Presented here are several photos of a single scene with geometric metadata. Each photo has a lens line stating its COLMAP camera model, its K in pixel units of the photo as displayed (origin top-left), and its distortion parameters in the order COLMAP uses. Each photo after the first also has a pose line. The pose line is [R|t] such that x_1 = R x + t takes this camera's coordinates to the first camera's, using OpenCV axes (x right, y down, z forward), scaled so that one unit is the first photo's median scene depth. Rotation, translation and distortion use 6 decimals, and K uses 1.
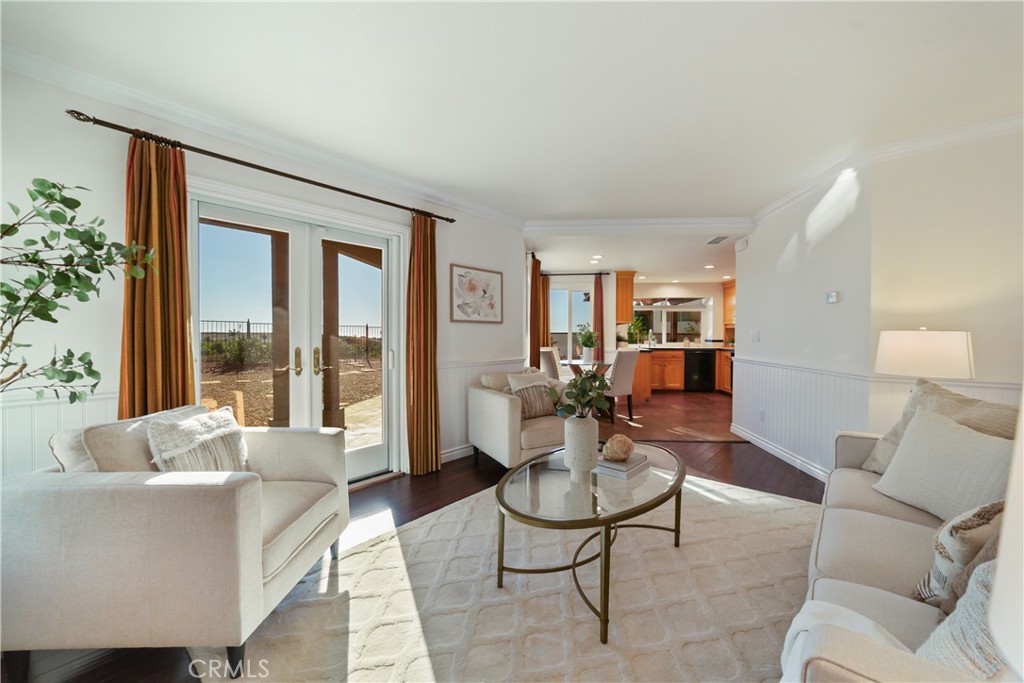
lens RADIAL K [[389.5, 0, 519.7], [0, 389.5, 340.2], [0, 0, 1]] dist [-0.022840, 0.007343]
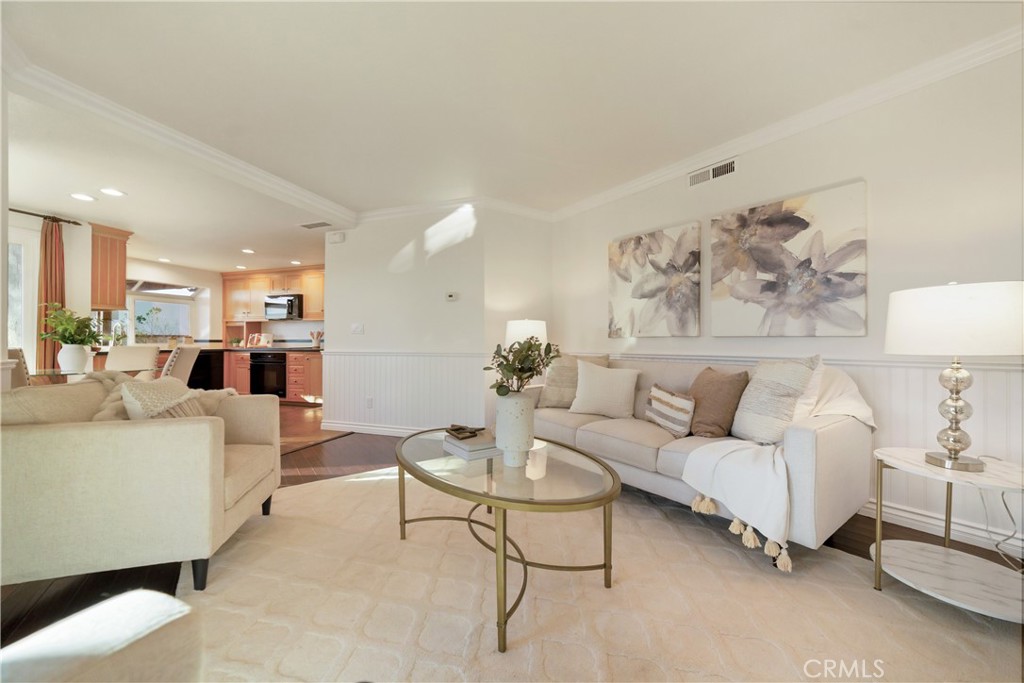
lens RADIAL K [[389.5, 0, 519.7], [0, 389.5, 340.2], [0, 0, 1]] dist [-0.022840, 0.007343]
pose [[0.225453, 0.006206, 0.974234, -0.166726], [0.016145, 0.999819, -0.010105, 0.020927], [-0.974120, 0.018008, 0.225311, 0.186065]]
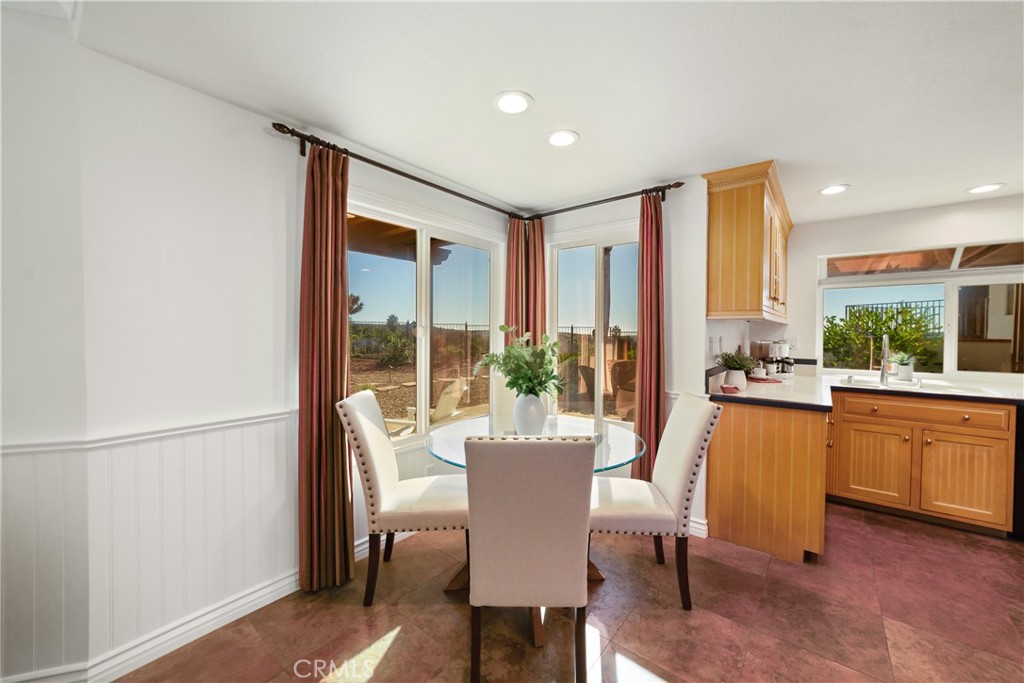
lens RADIAL K [[389.5, 0, 519.7], [0, 389.5, 340.2], [0, 0, 1]] dist [-0.022840, 0.007343]
pose [[0.829951, 0.016056, -0.557606, 0.271928], [-0.014031, 0.999870, 0.007908, -0.022647], [0.557660, 0.001261, 0.830068, 0.541461]]
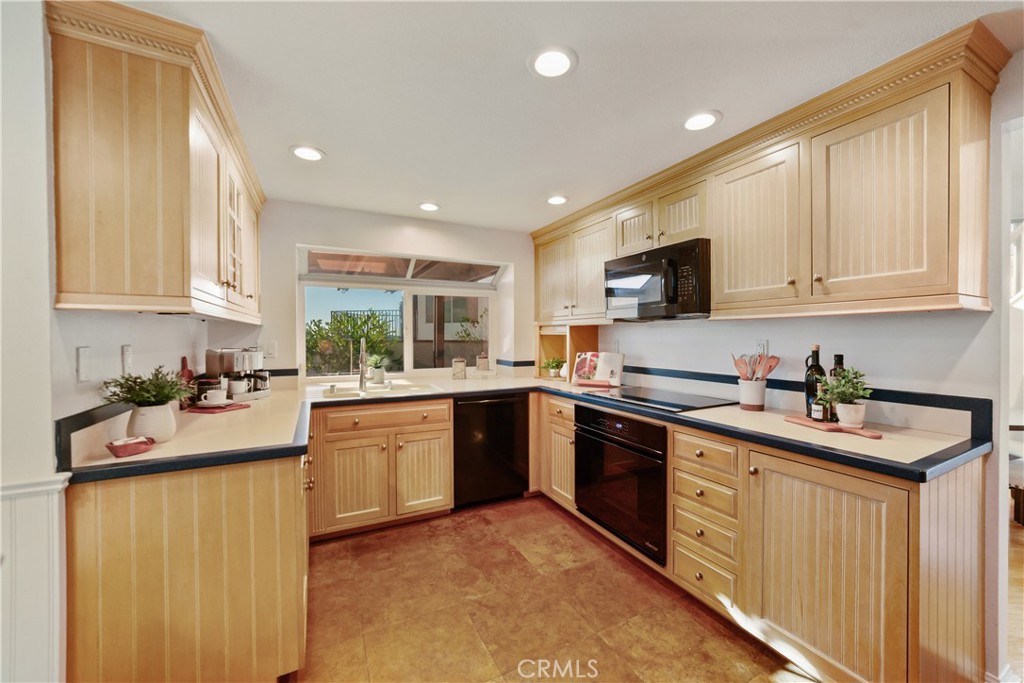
lens RADIAL K [[389.5, 0, 519.7], [0, 389.5, 340.2], [0, 0, 1]] dist [-0.022840, 0.007343]
pose [[0.846917, -0.007571, 0.531671, 0.292559], [0.011105, 0.999932, -0.003450, -0.025421], [-0.531609, 0.008827, 0.846944, 0.678430]]
